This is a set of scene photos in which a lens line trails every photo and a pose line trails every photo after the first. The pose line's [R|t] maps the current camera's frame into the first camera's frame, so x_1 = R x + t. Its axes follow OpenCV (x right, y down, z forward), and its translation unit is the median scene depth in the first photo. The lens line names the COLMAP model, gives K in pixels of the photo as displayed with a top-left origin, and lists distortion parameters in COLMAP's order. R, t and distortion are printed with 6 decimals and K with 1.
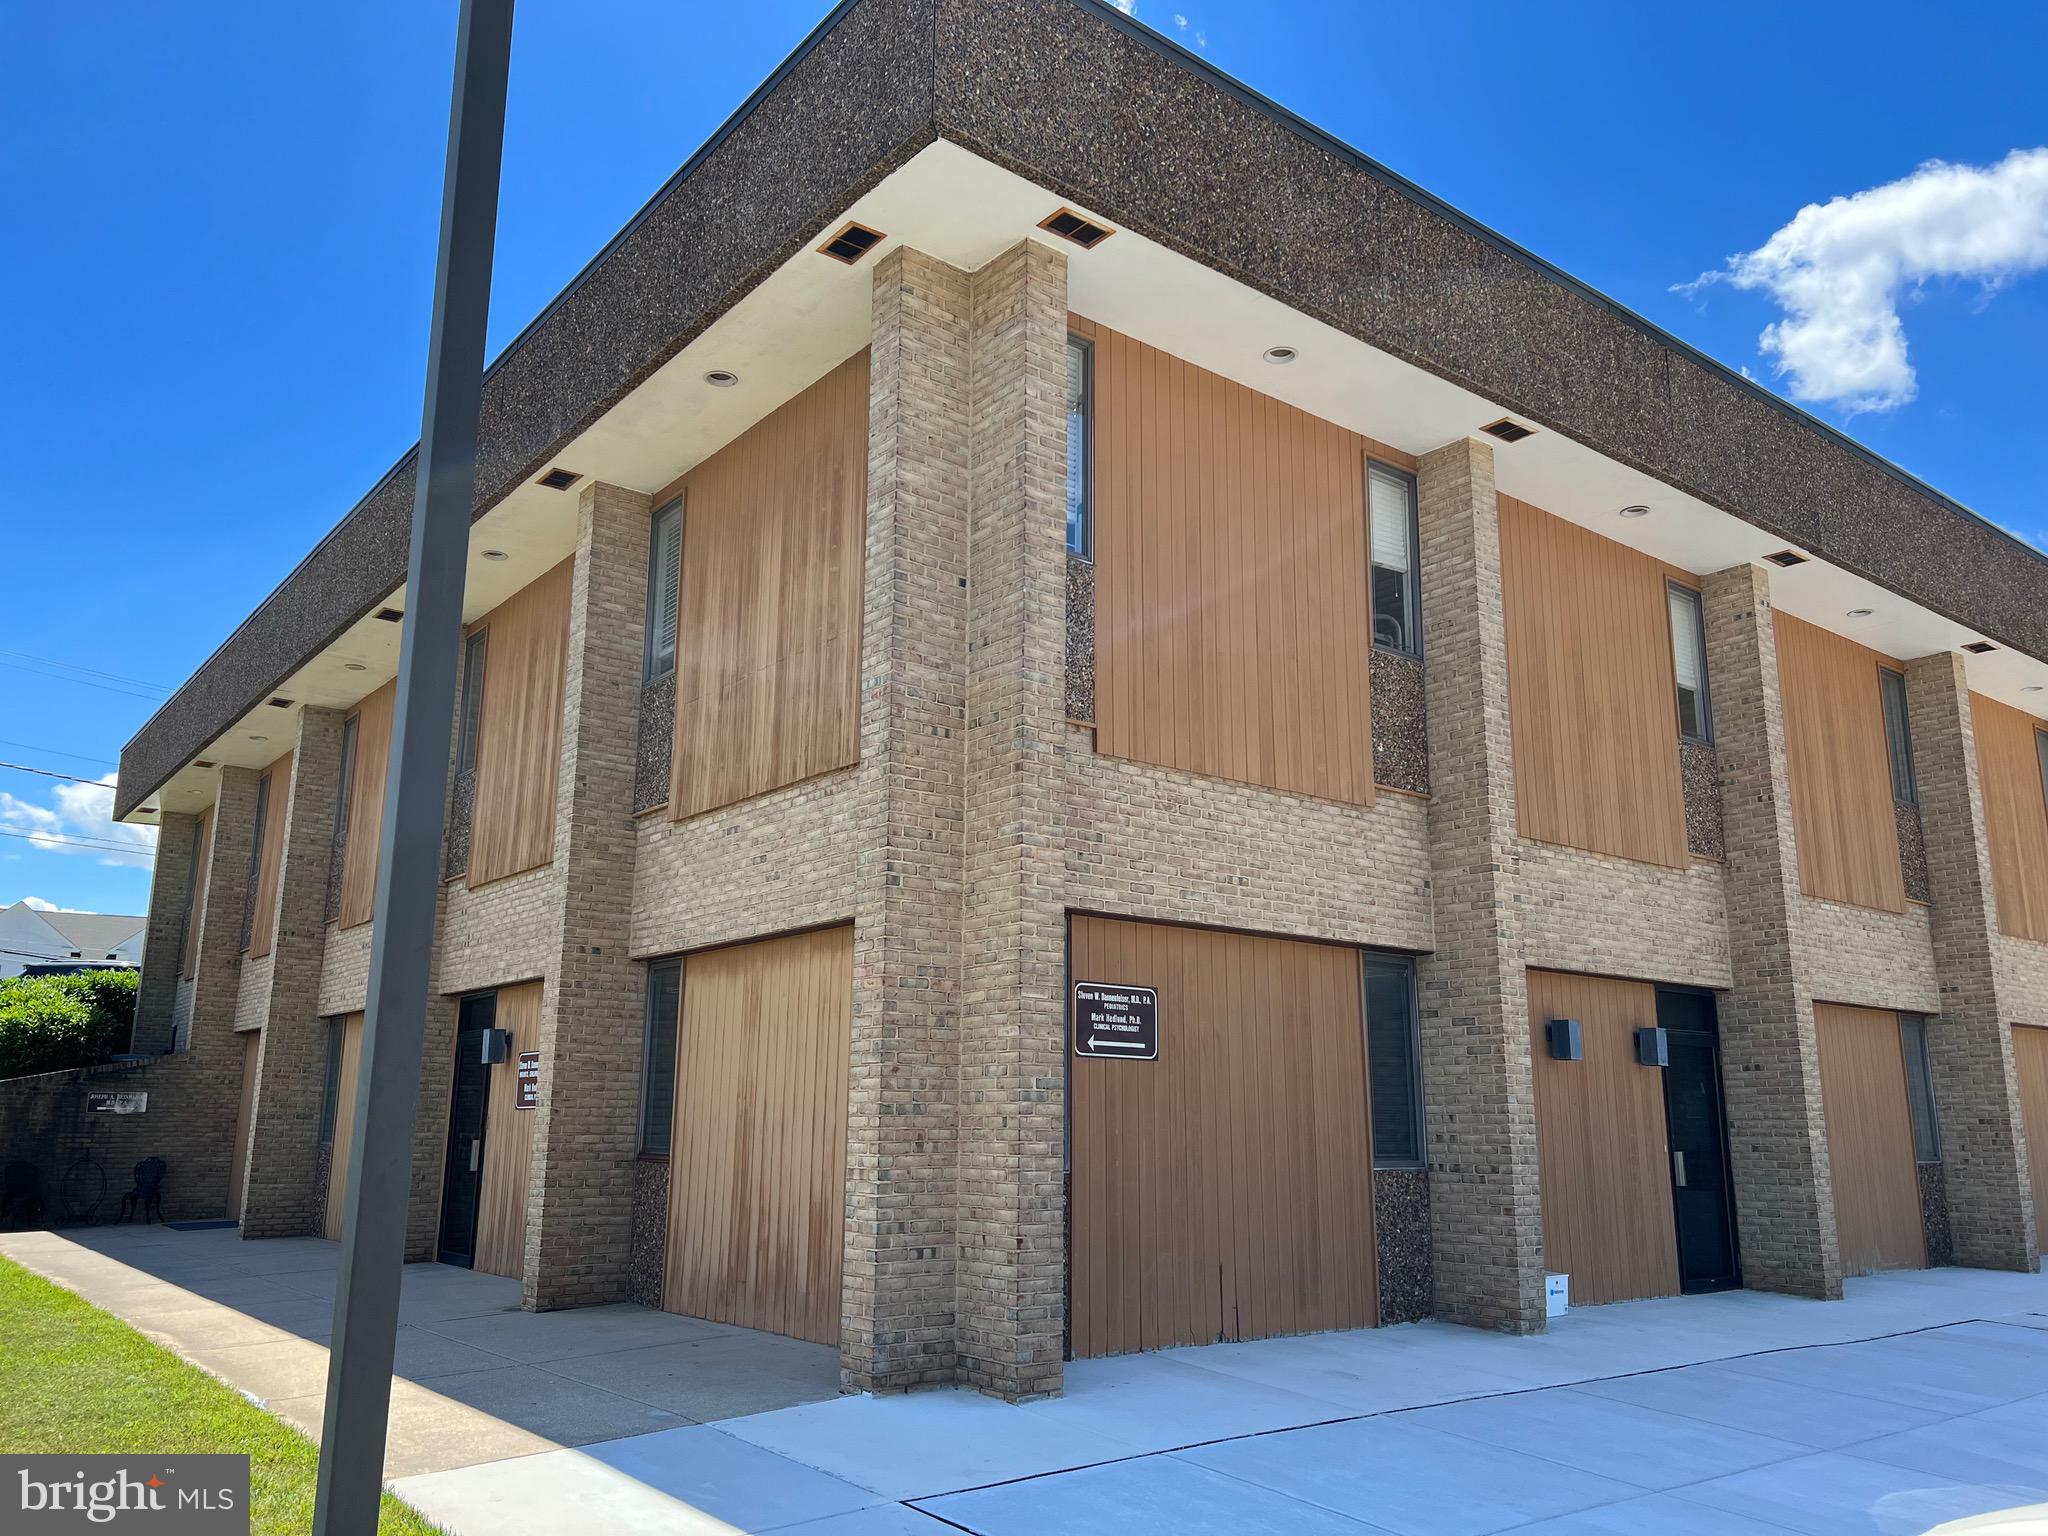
lens RADIAL K [[1529.0, 0, 1022.6], [0, 1529.0, 779.8], [0, 0, 1]] dist [0.076939, -0.077093]
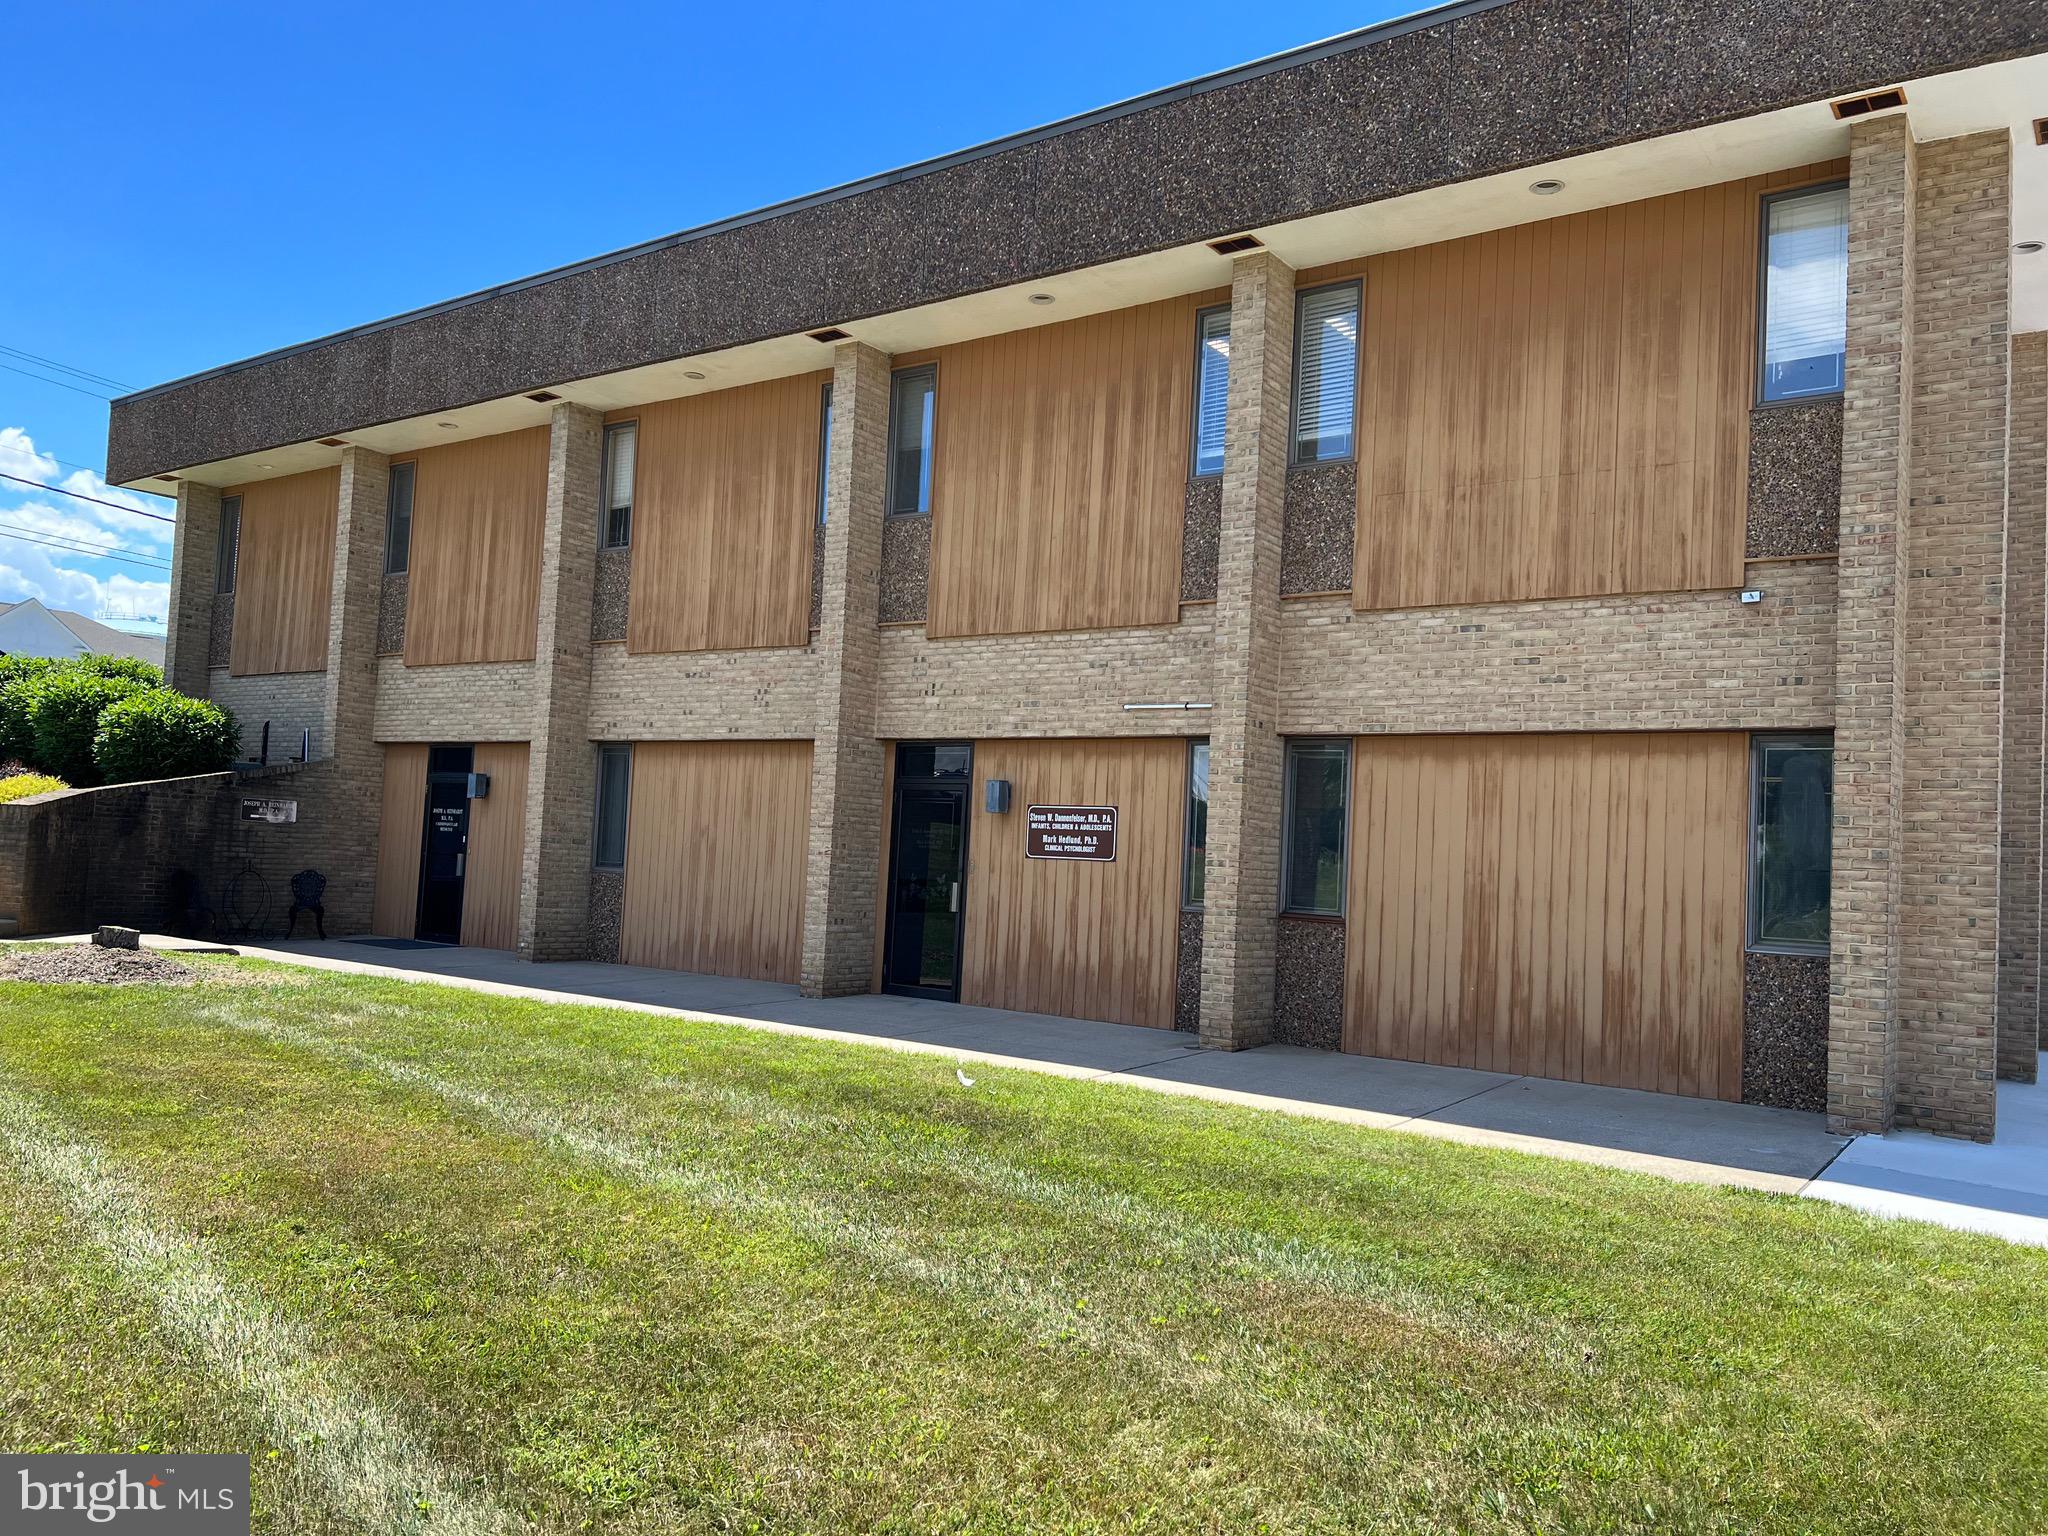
lens RADIAL K [[1529.0, 0, 1022.6], [0, 1529.0, 779.8], [0, 0, 1]] dist [0.076939, -0.077093]
pose [[0.962251, 0.057330, 0.266058, -0.804846], [-0.102143, 0.982177, 0.157780, -0.000723], [-0.252270, -0.178999, 0.950957, 0.043090]]
